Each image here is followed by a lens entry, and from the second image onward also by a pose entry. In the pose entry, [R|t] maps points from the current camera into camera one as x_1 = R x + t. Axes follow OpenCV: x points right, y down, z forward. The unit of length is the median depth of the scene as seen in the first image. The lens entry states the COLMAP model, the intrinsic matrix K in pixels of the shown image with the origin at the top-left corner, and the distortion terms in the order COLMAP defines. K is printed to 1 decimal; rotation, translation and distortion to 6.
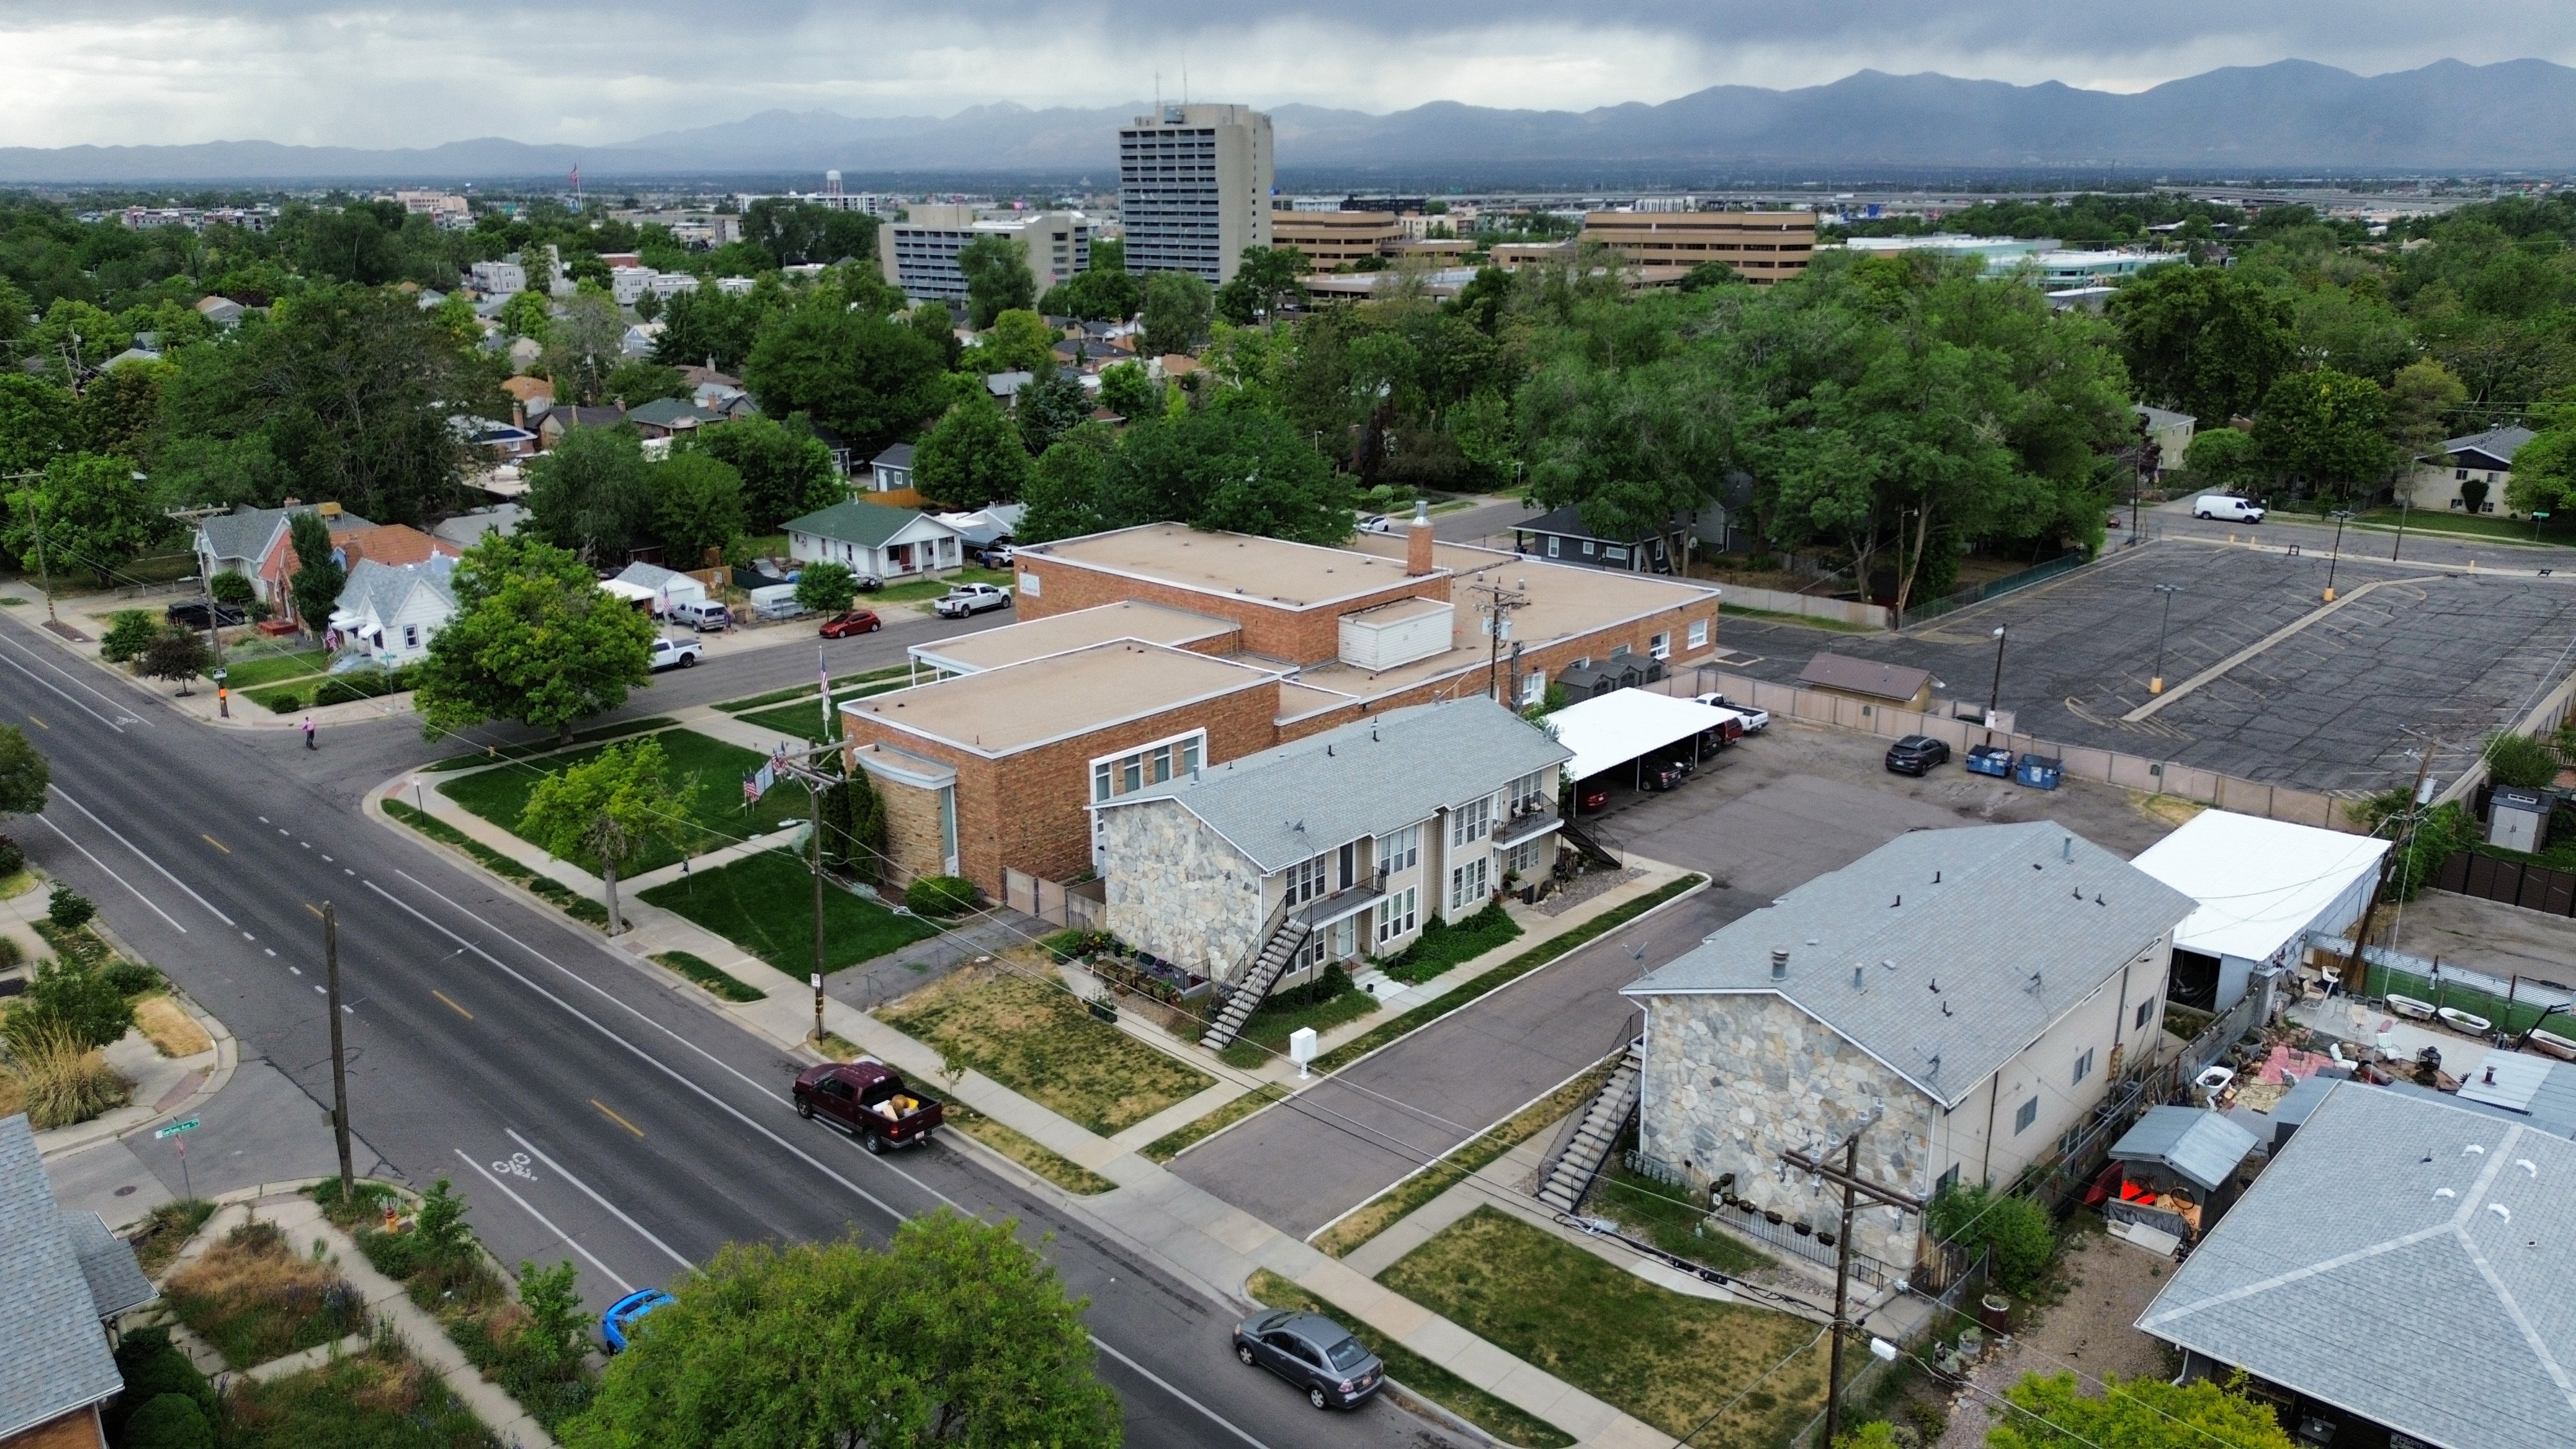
lens RADIAL K [[1805.5, 0, 1282.1], [0, 1805.5, 721.2], [0, 0, 1]] dist [0.090487, -0.098226]
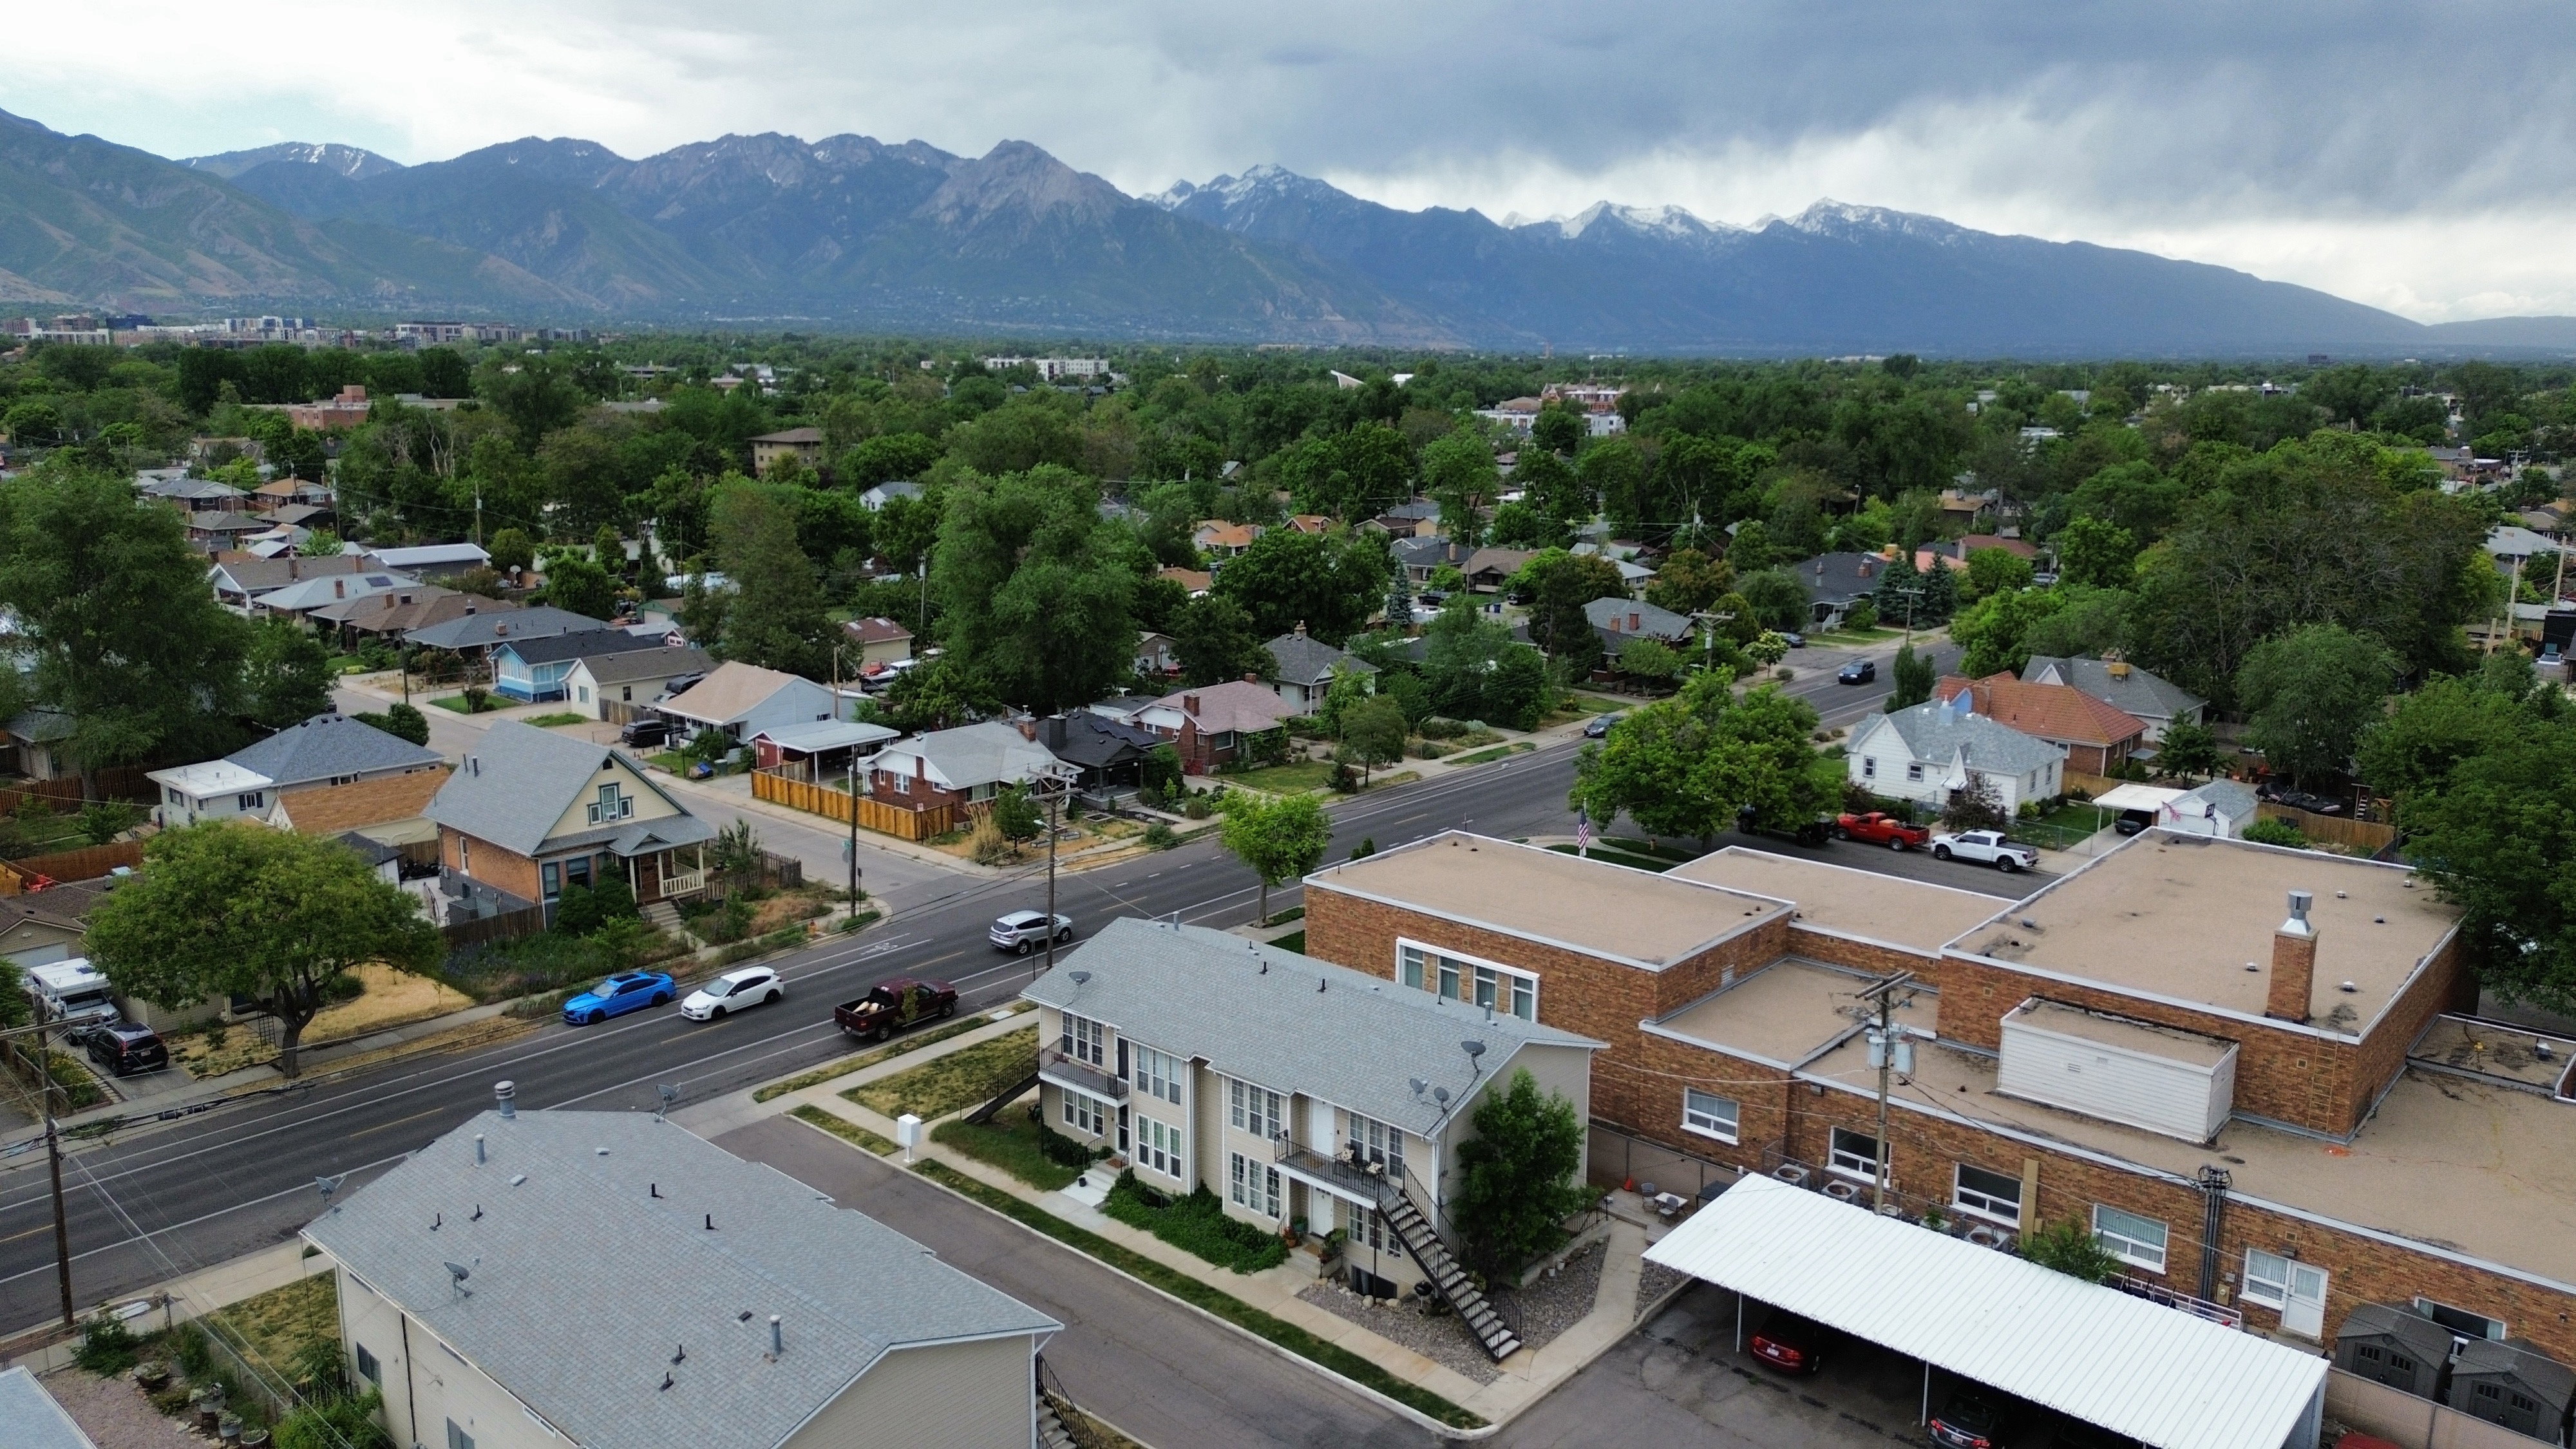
lens RADIAL K [[1805.5, 0, 1282.1], [0, 1805.5, 721.2], [0, 0, 1]] dist [0.090487, -0.098226]
pose [[0.031804, 0.198596, -0.979565, 0.898199], [-0.285586, 0.941008, 0.181507, -0.269710], [0.957825, 0.273978, 0.086644, 0.917123]]
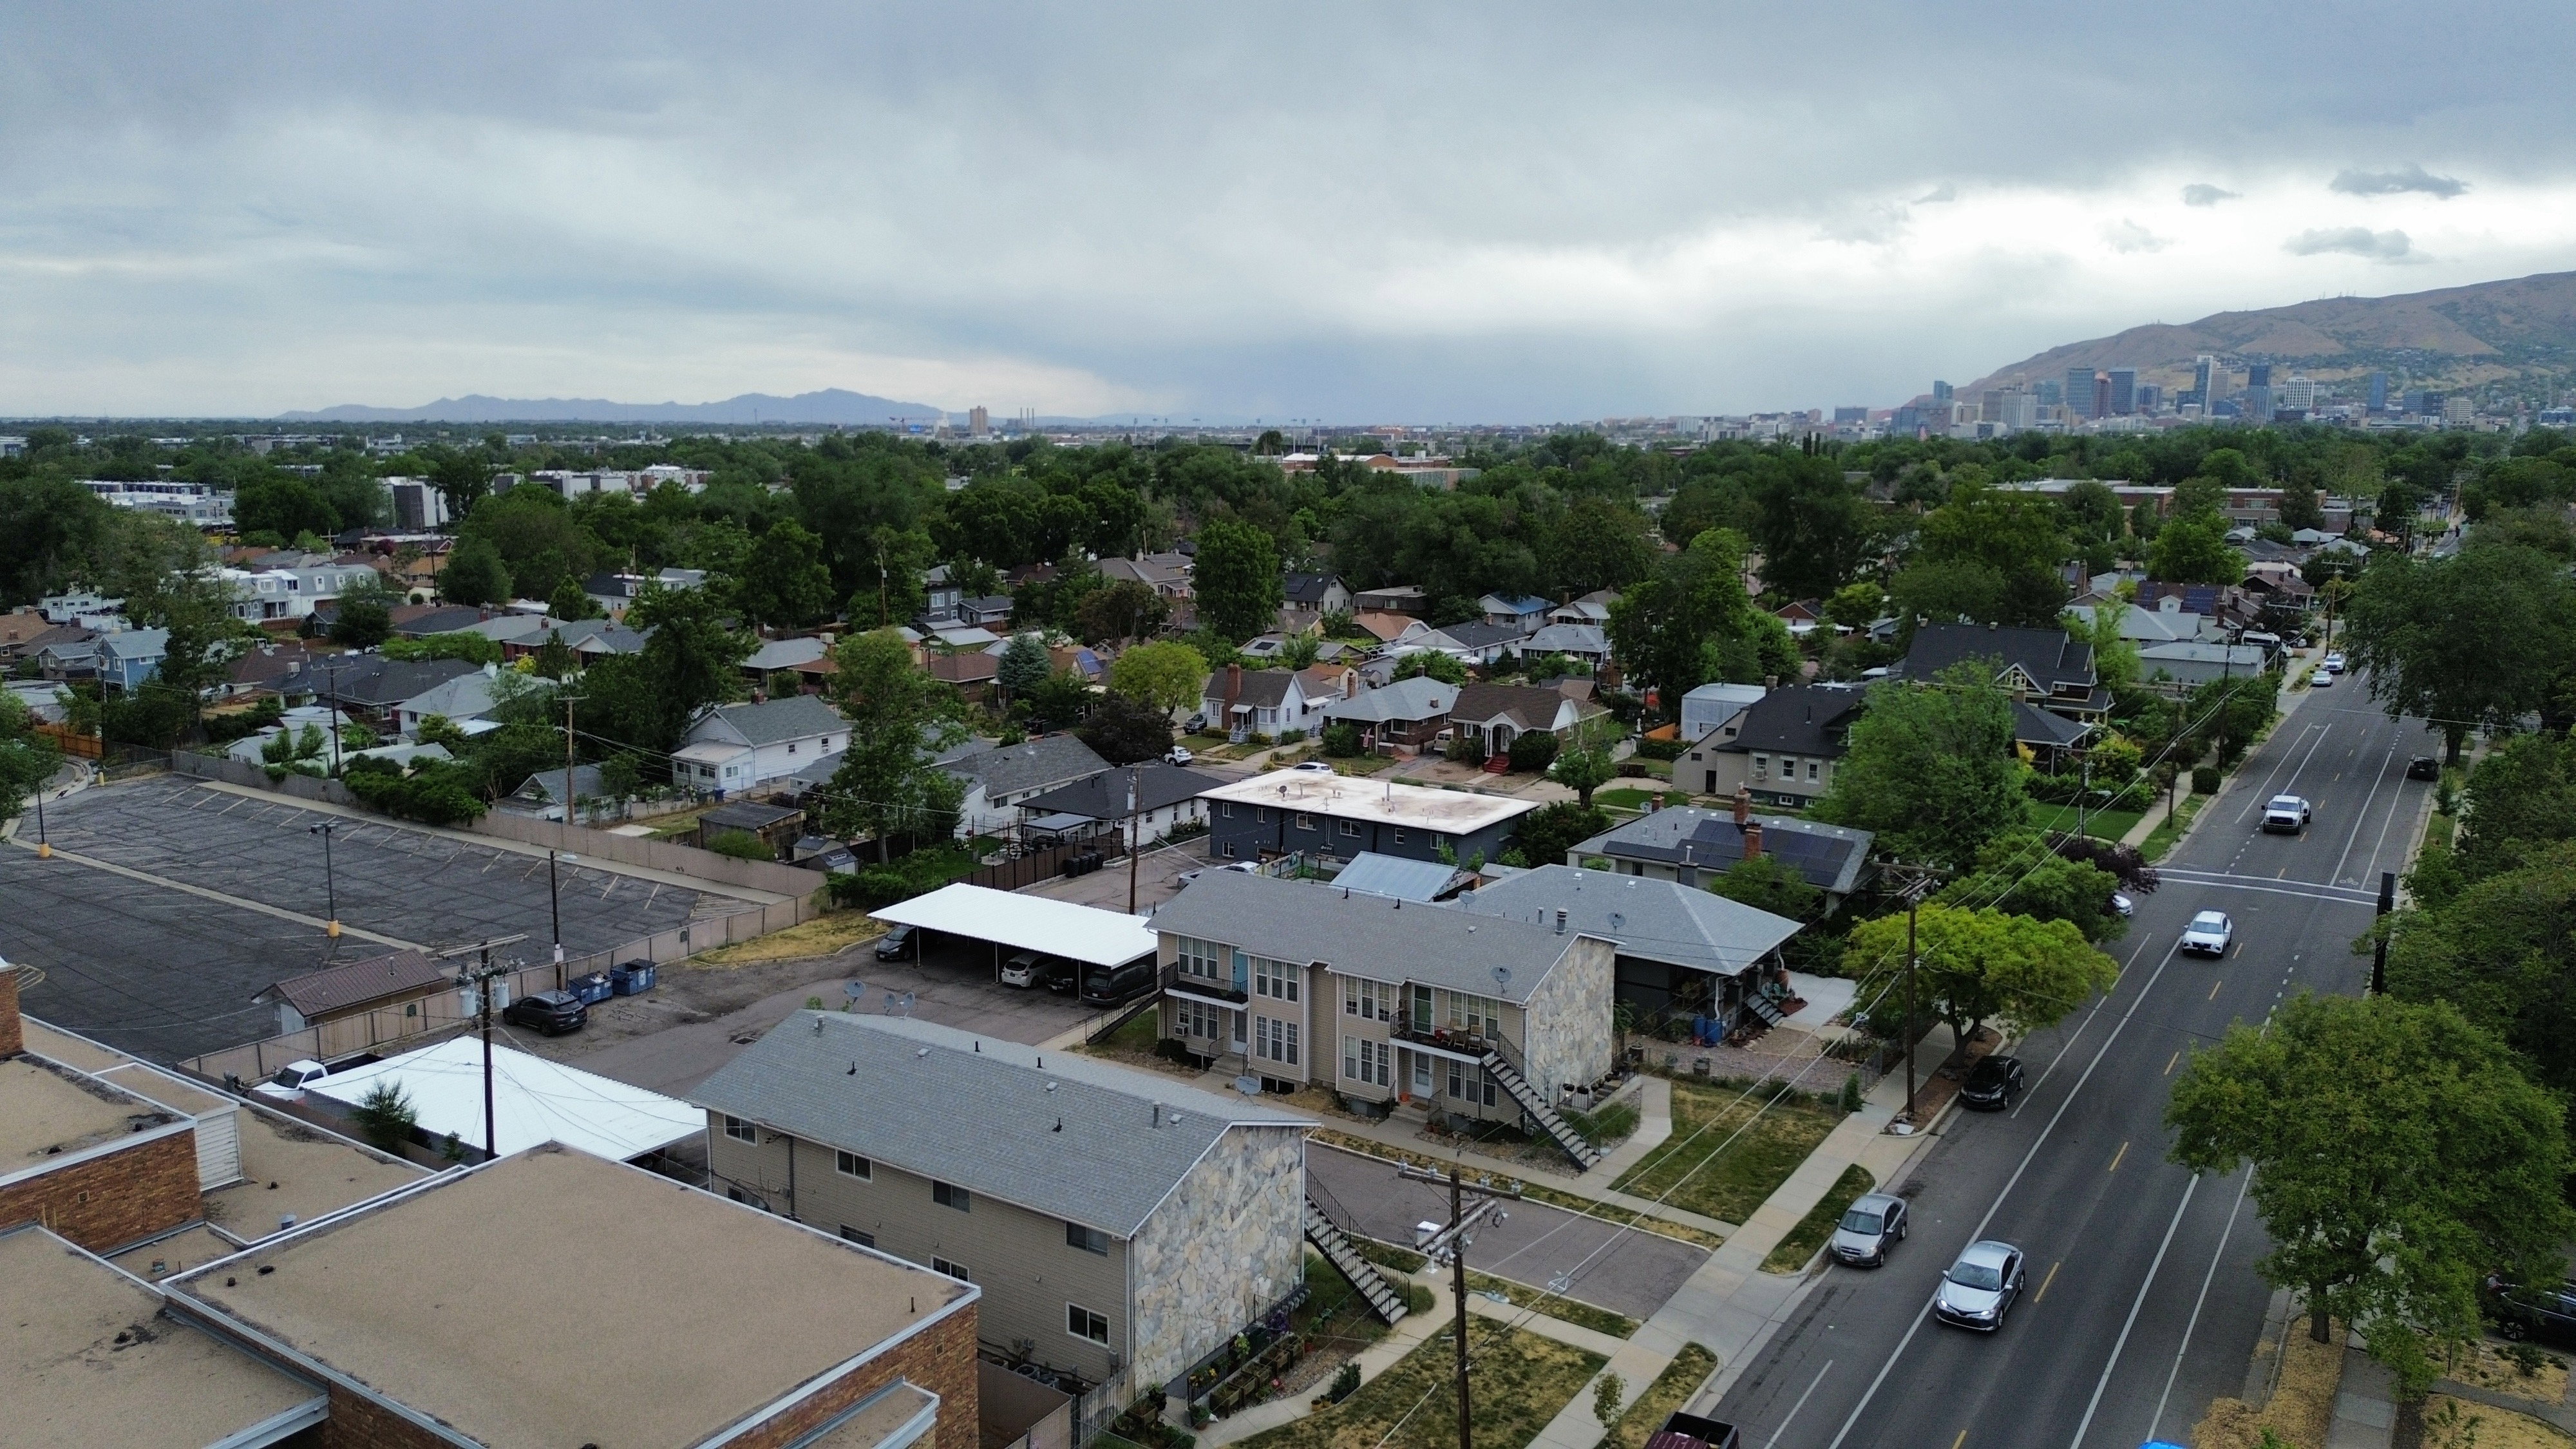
lens RADIAL K [[1805.5, 0, 1282.1], [0, 1805.5, 721.2], [0, 0, 1]] dist [0.090487, -0.098226]
pose [[-0.165813, -0.158241, 0.973379, -0.786079], [0.278434, 0.939371, 0.200143, -0.270622], [-0.946034, 0.304208, -0.111700, 0.961914]]
